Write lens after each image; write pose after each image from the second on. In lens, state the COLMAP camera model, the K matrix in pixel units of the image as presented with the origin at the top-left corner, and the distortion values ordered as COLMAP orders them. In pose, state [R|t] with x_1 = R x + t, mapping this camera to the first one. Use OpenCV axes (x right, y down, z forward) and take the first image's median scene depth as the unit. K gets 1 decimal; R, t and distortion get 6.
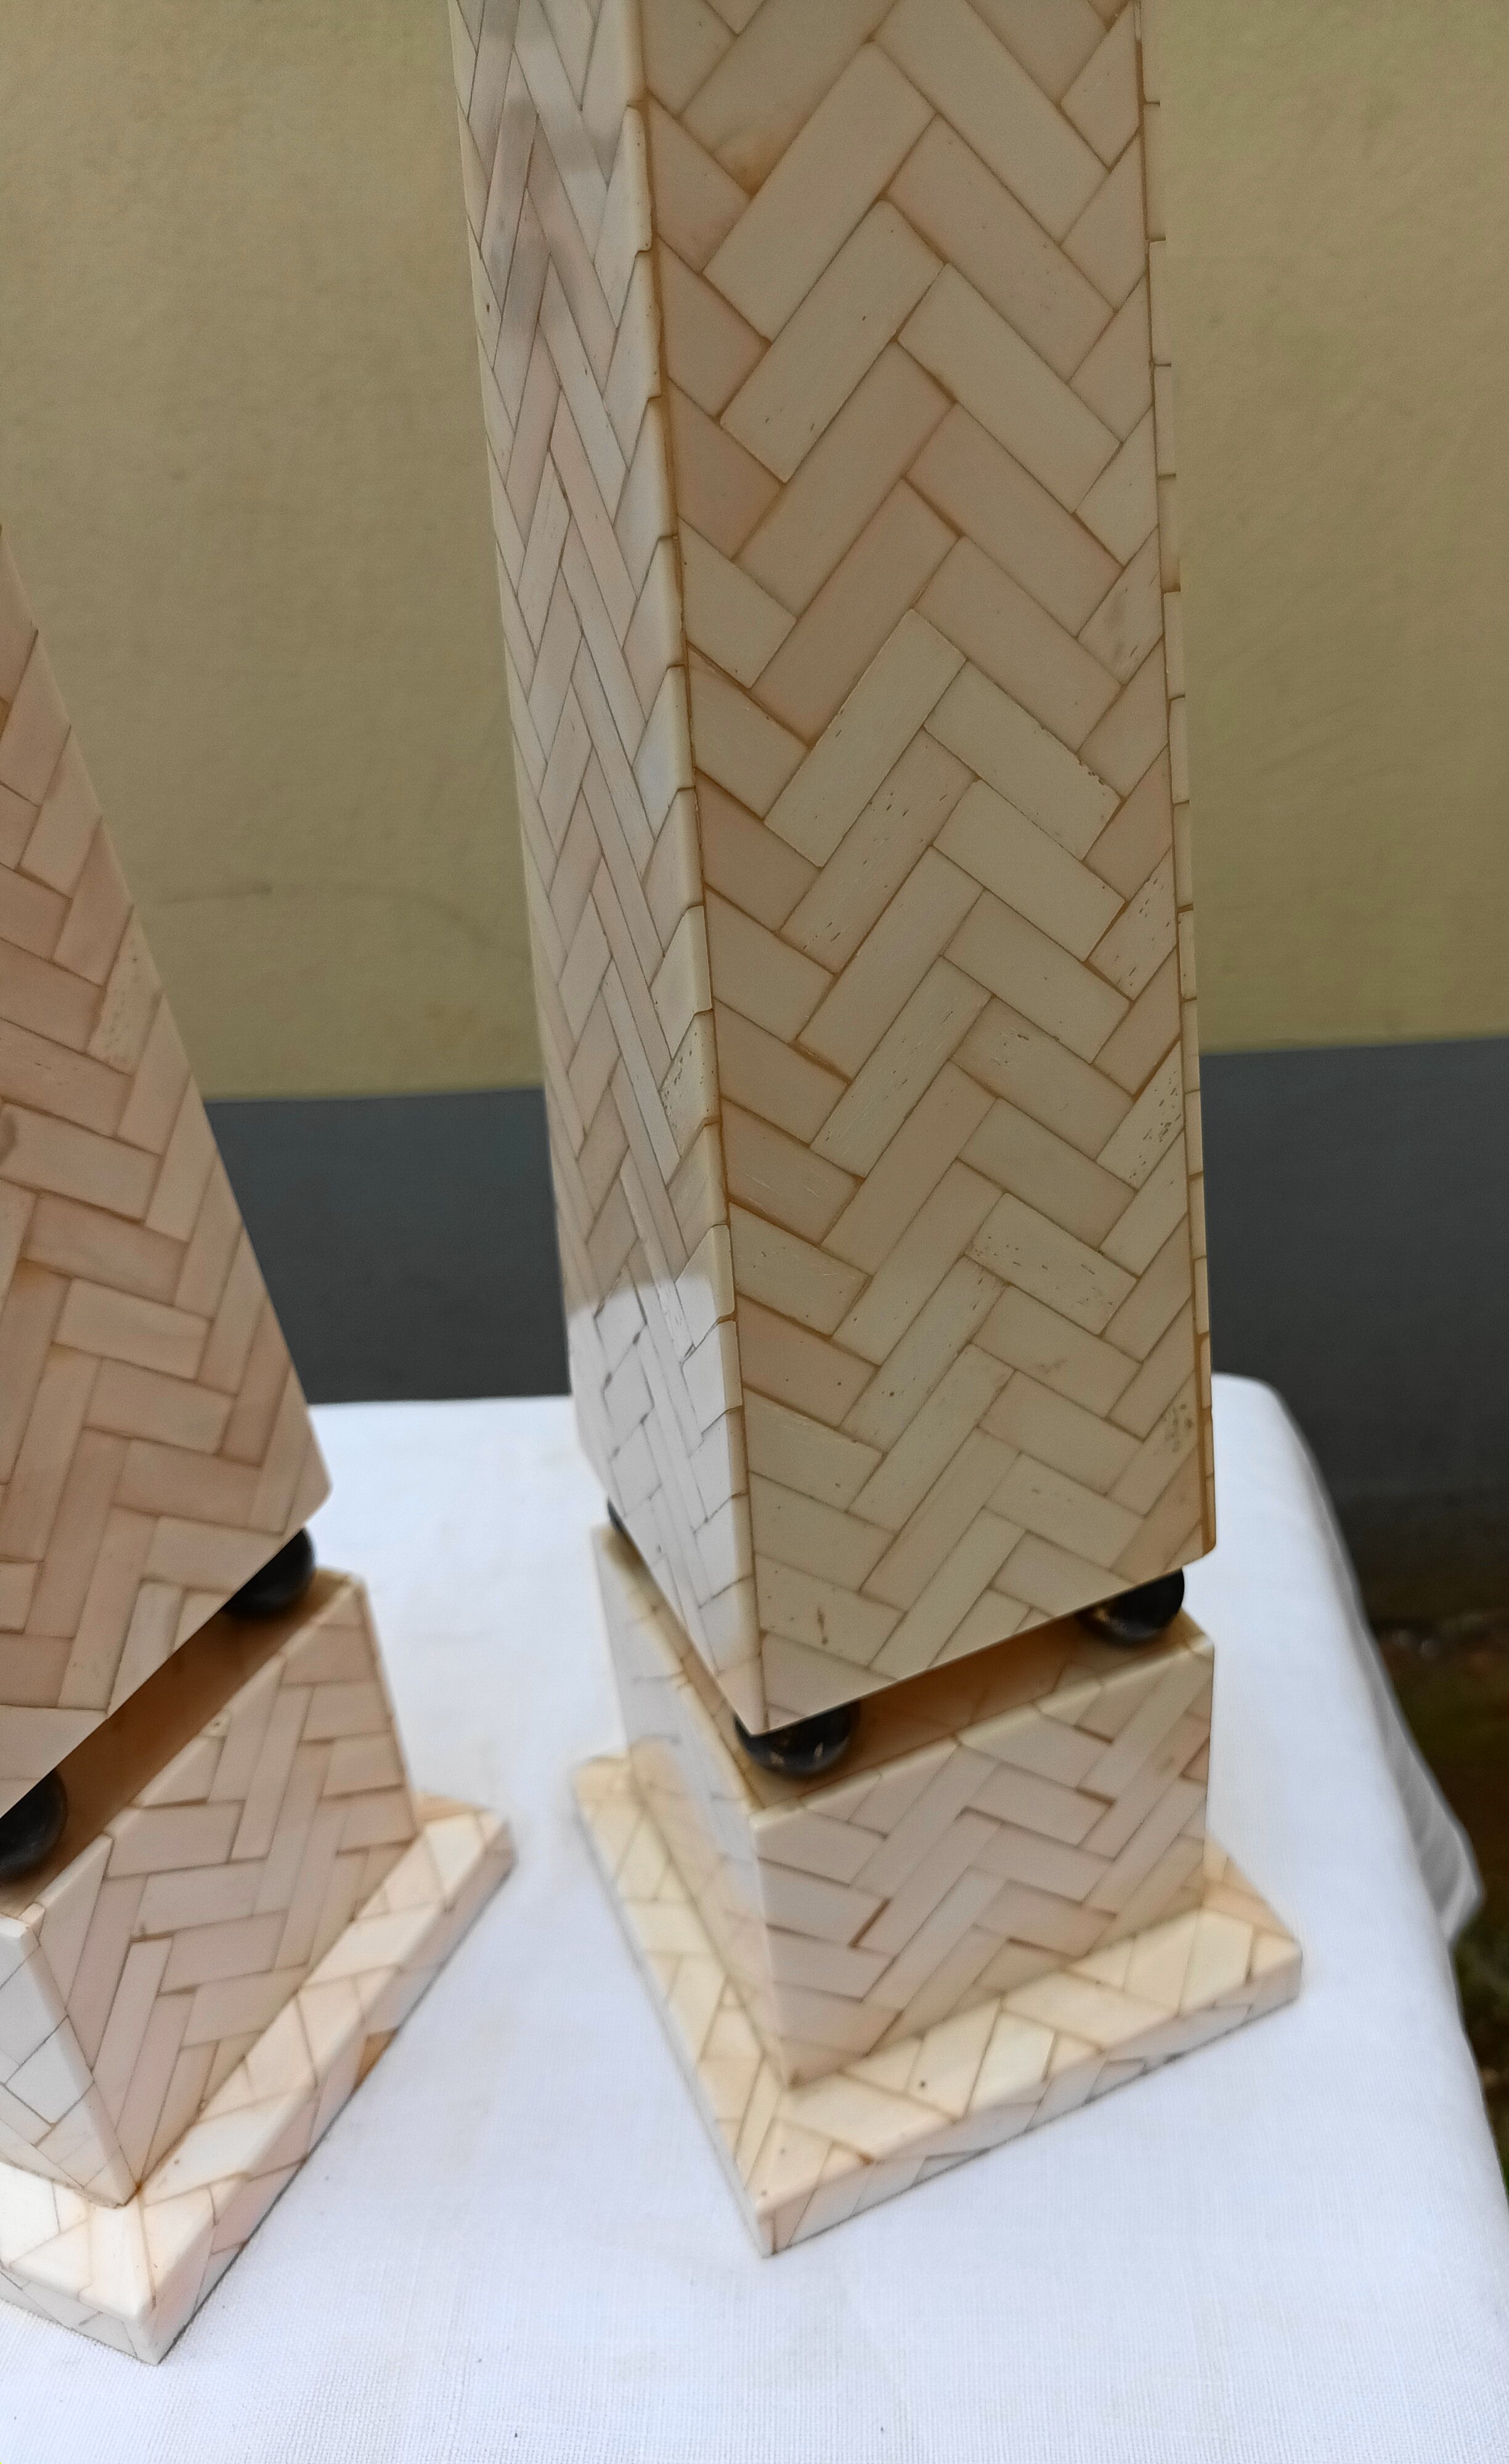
lens RADIAL K [[2475.4, 0, 754.5], [0, 2475.4, 1232.0], [0, 0, 1]] dist [-0.006542, -0.011711]
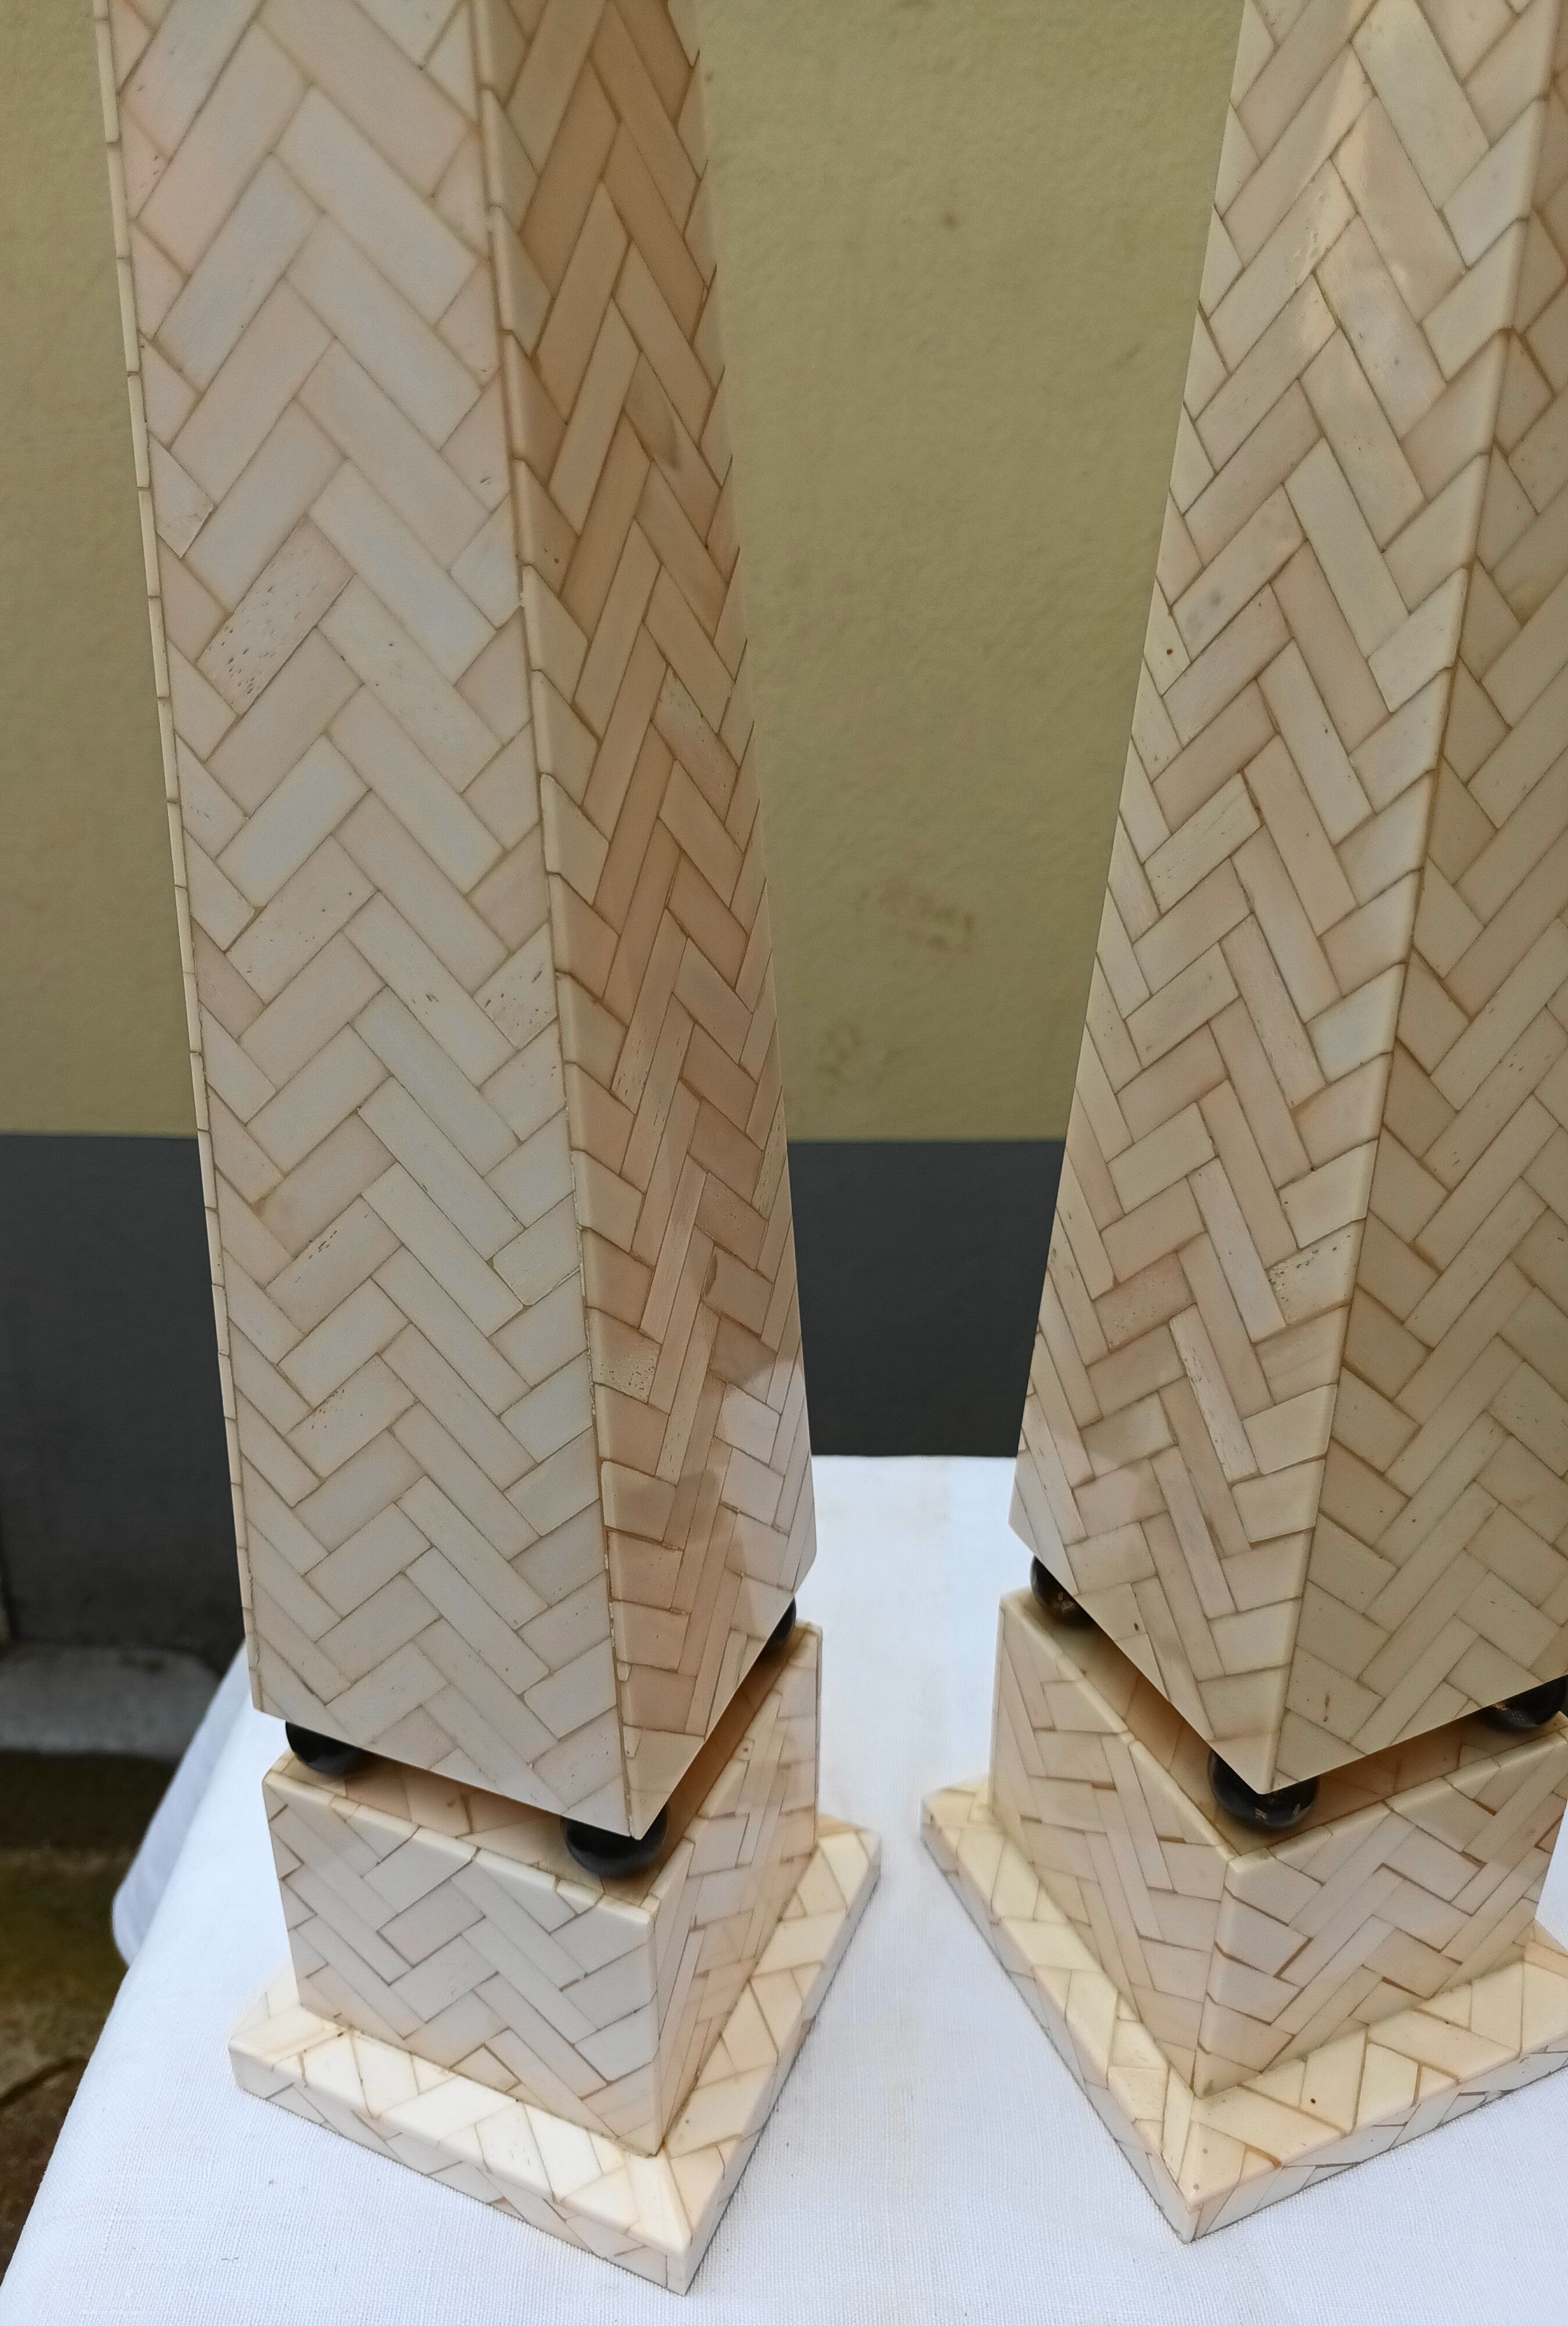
lens RADIAL K [[2188.6, 0, 784.0], [0, 2188.6, 1163.0], [0, 0, 1]] dist [0.002337, -0.006861]
pose [[0.996740, 0.047576, -0.065155, -0.149480], [-0.051642, 0.996726, -0.062207, -0.020866], [0.061983, 0.065369, 0.995934, -0.080239]]
